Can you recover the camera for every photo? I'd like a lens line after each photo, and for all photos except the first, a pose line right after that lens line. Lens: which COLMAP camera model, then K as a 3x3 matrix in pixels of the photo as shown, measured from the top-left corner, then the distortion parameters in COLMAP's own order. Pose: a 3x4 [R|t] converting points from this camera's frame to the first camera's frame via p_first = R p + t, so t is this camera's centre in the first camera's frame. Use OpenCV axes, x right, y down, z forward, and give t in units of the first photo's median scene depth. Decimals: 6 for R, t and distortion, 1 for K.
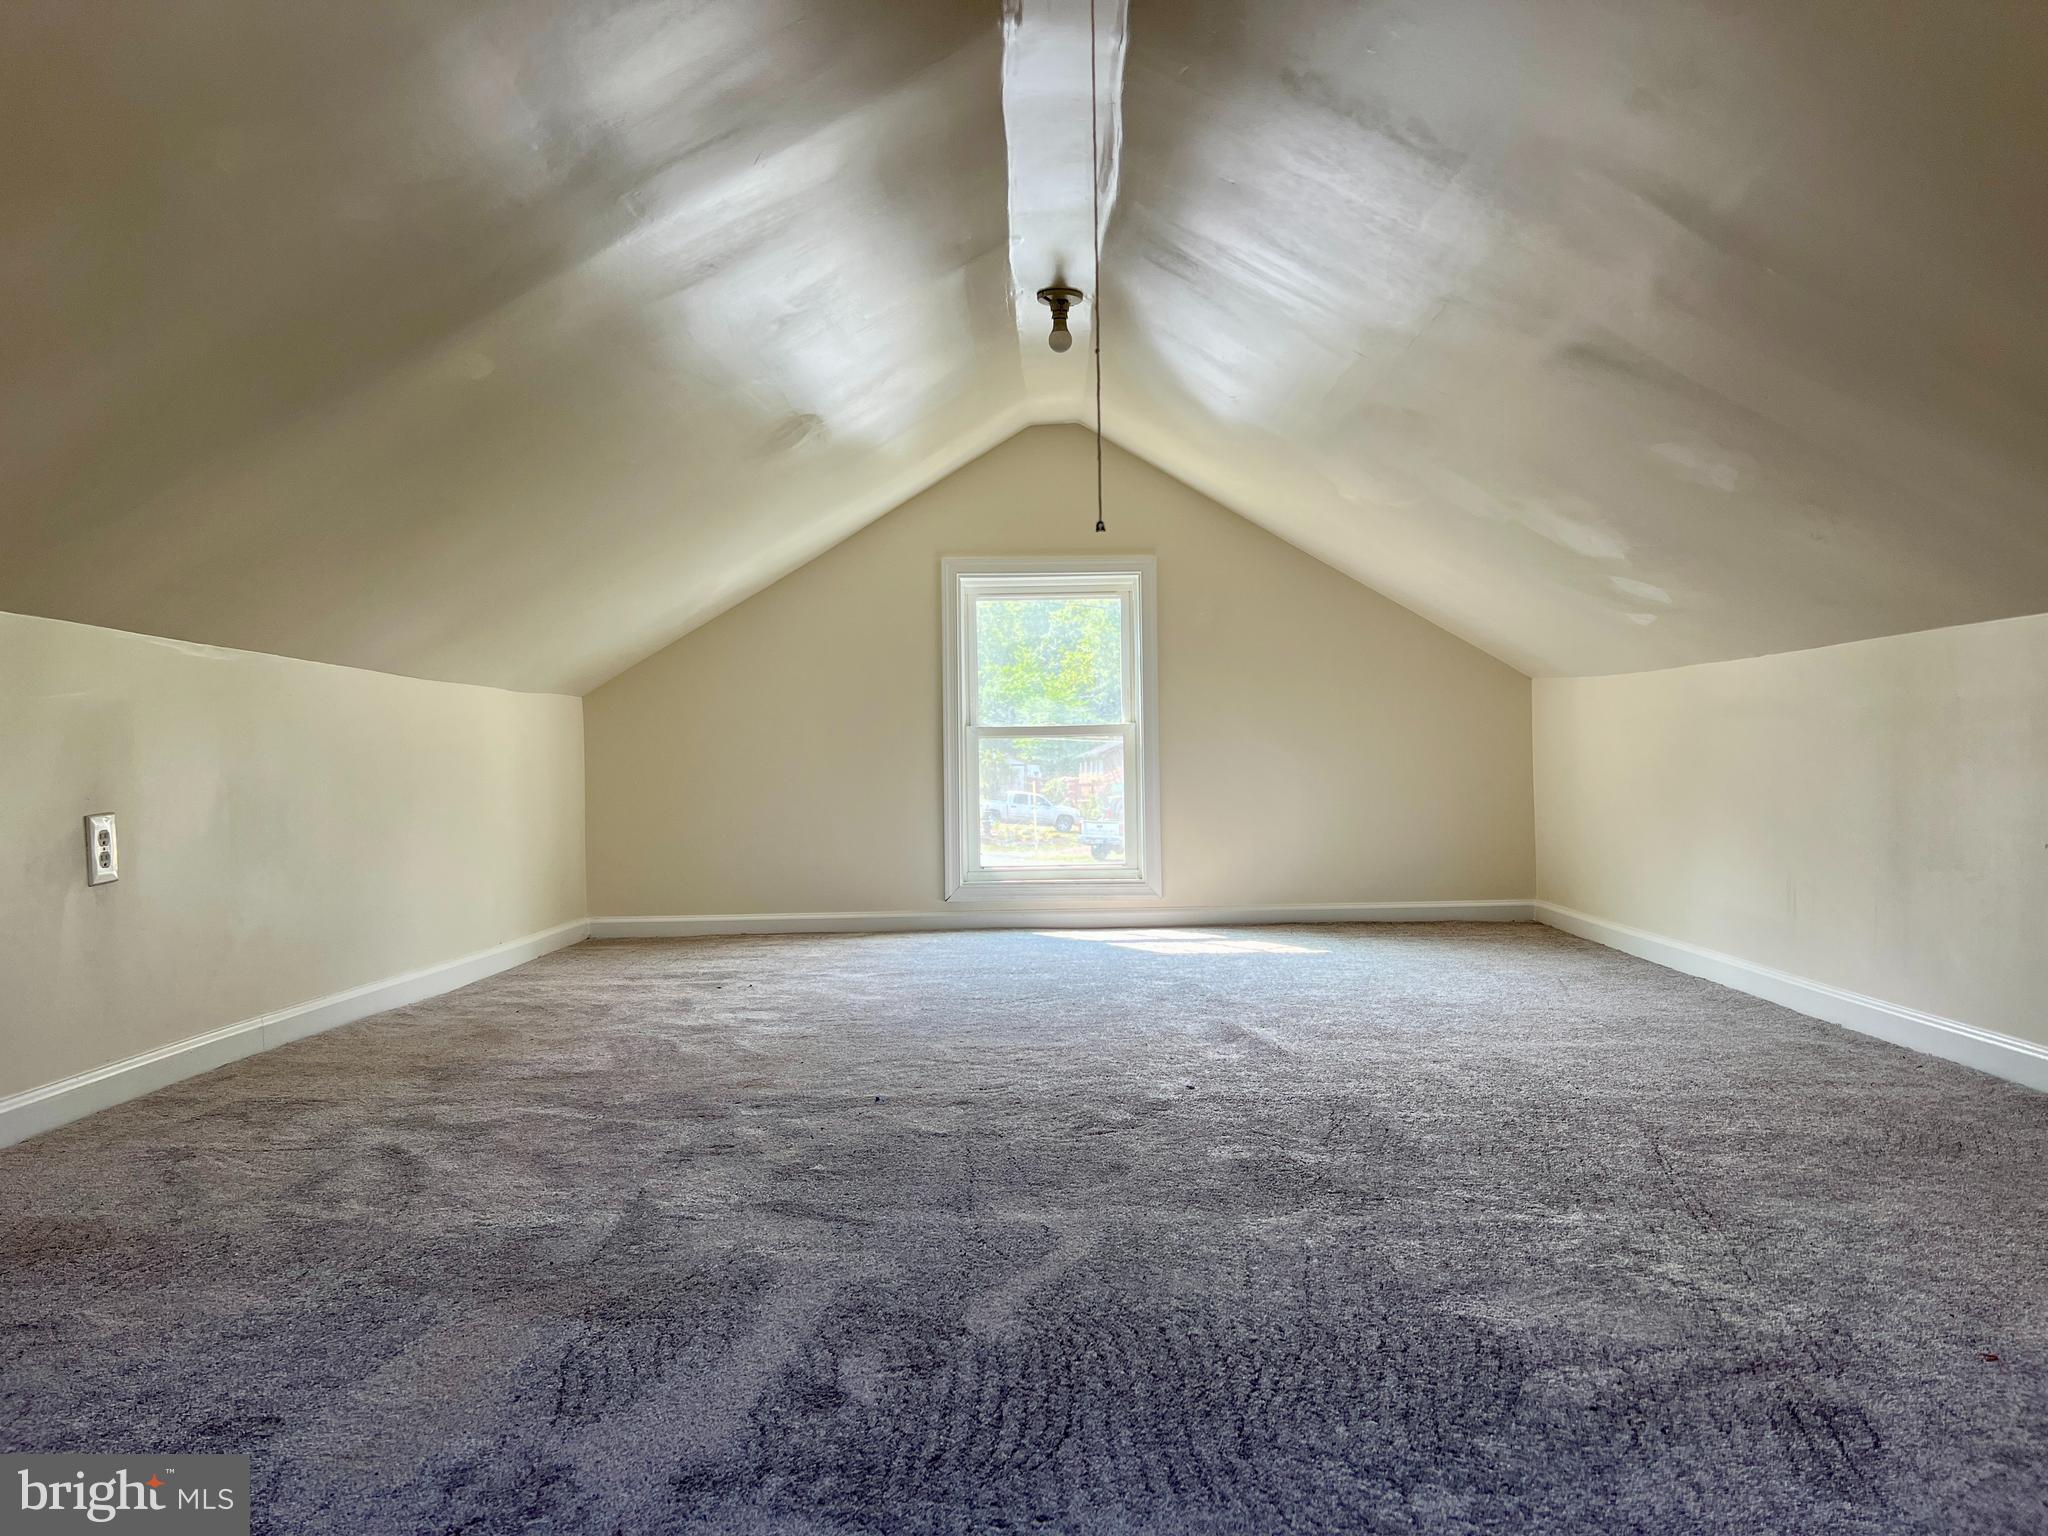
lens RADIAL K [[1549.8, 0, 1033.5], [0, 1549.8, 759.2], [0, 0, 1]] dist [0.053646, -0.068143]
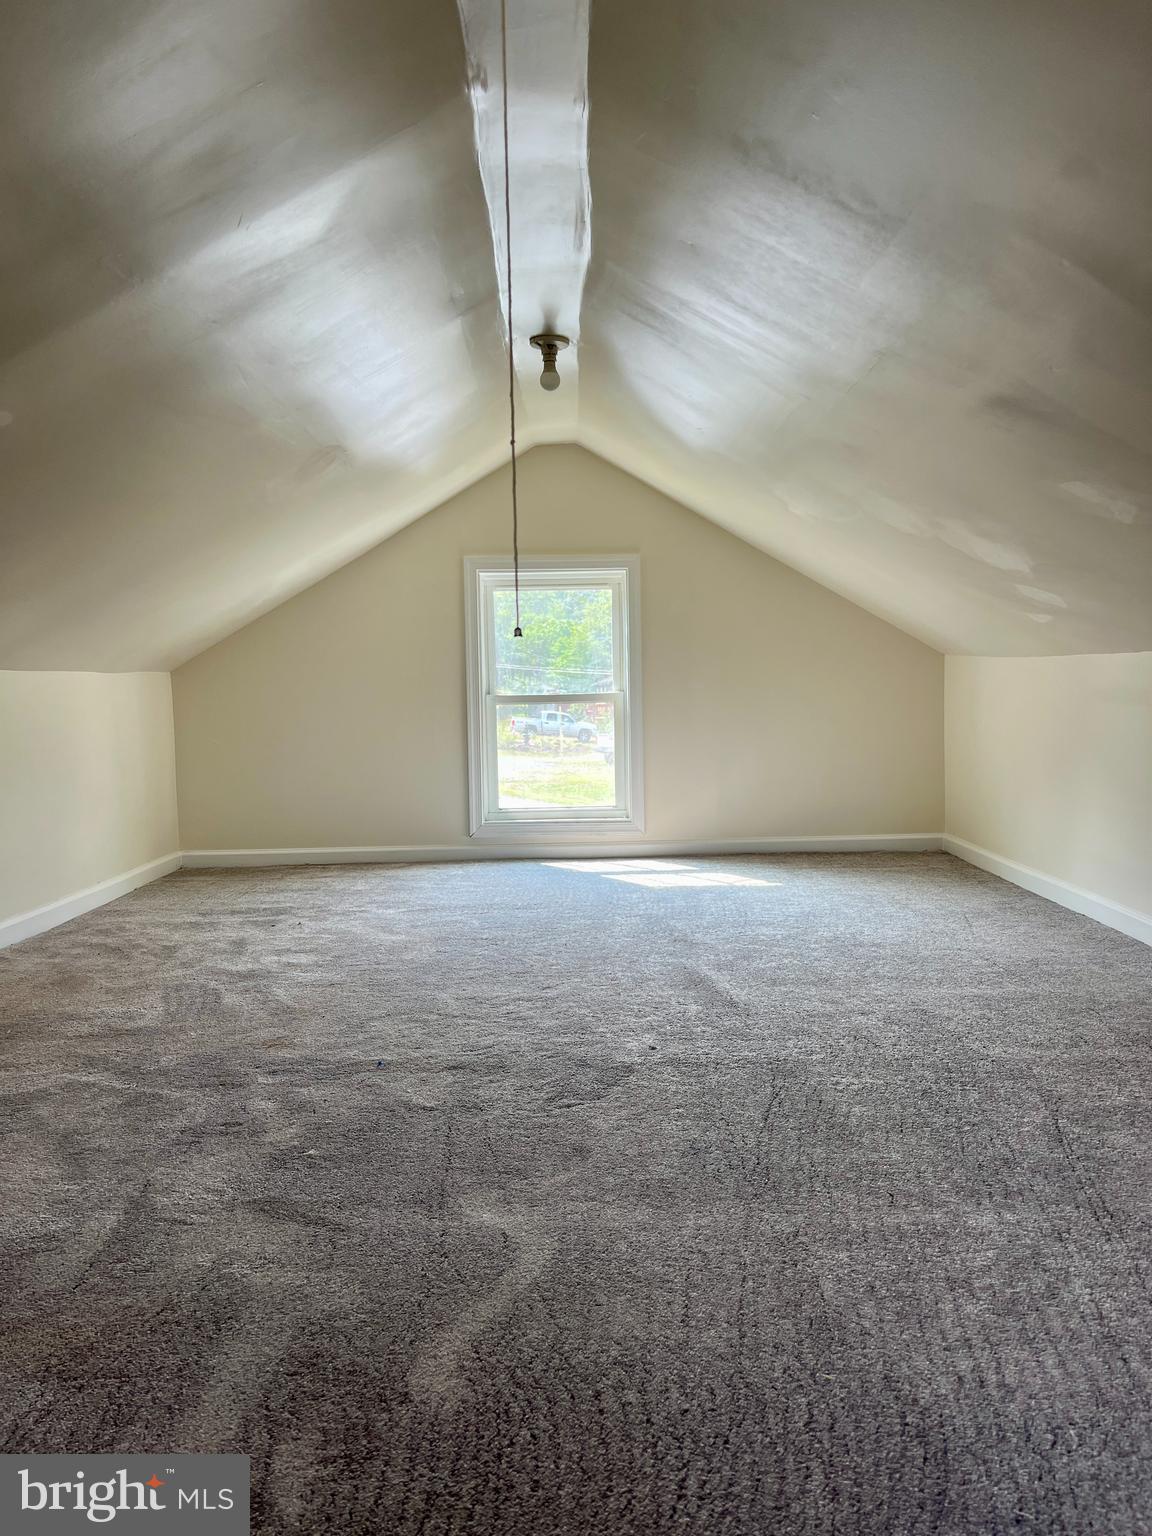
lens RADIAL K [[1170.2, 0, 576.0], [0, 1170.2, 768.0], [0, 0, 1]] dist [0.021358, -0.005111]
pose [[0.999926, -0.004150, 0.011469, 0.034497], [0.003321, 0.997442, 0.071403, -0.058546], [-0.011736, -0.071360, 0.997382, 0.143305]]
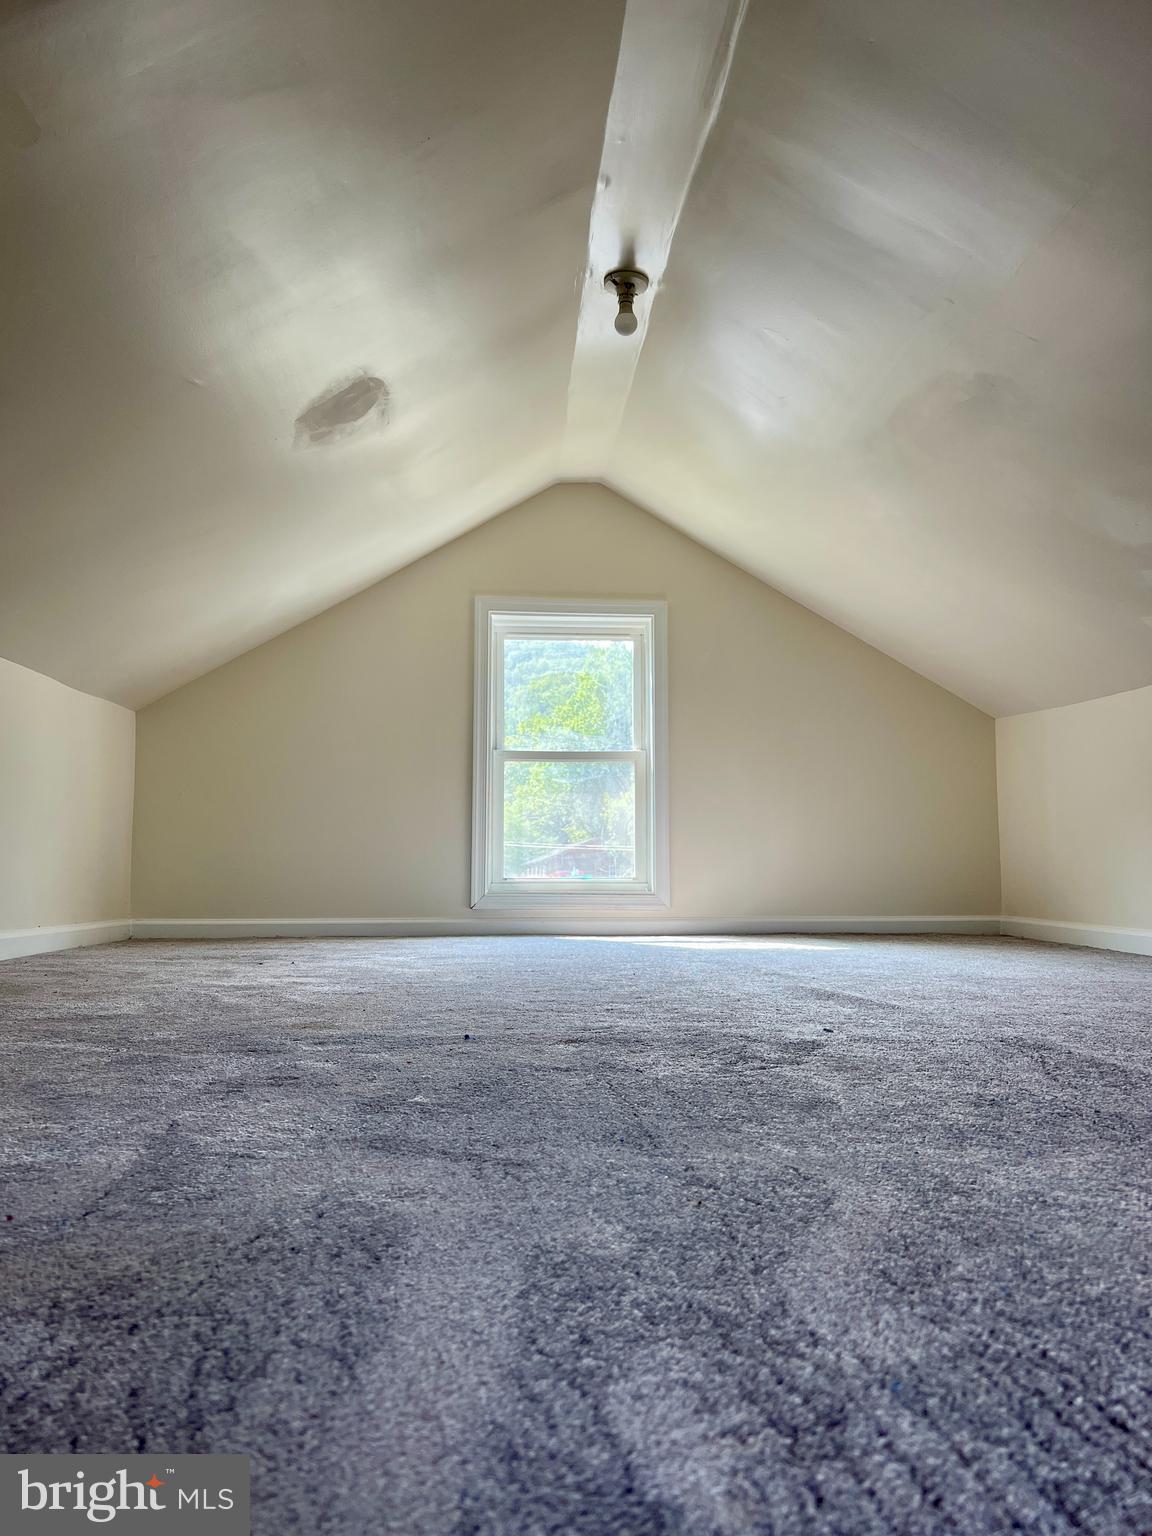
lens RADIAL K [[1170.2, 0, 576.0], [0, 1170.2, 768.0], [0, 0, 1]] dist [0.021358, -0.005111]
pose [[0.997148, 0.024503, 0.071376, -0.087266], [-0.018313, 0.996117, -0.086119, 0.123772], [-0.073209, 0.084567, 0.993725, 0.348586]]
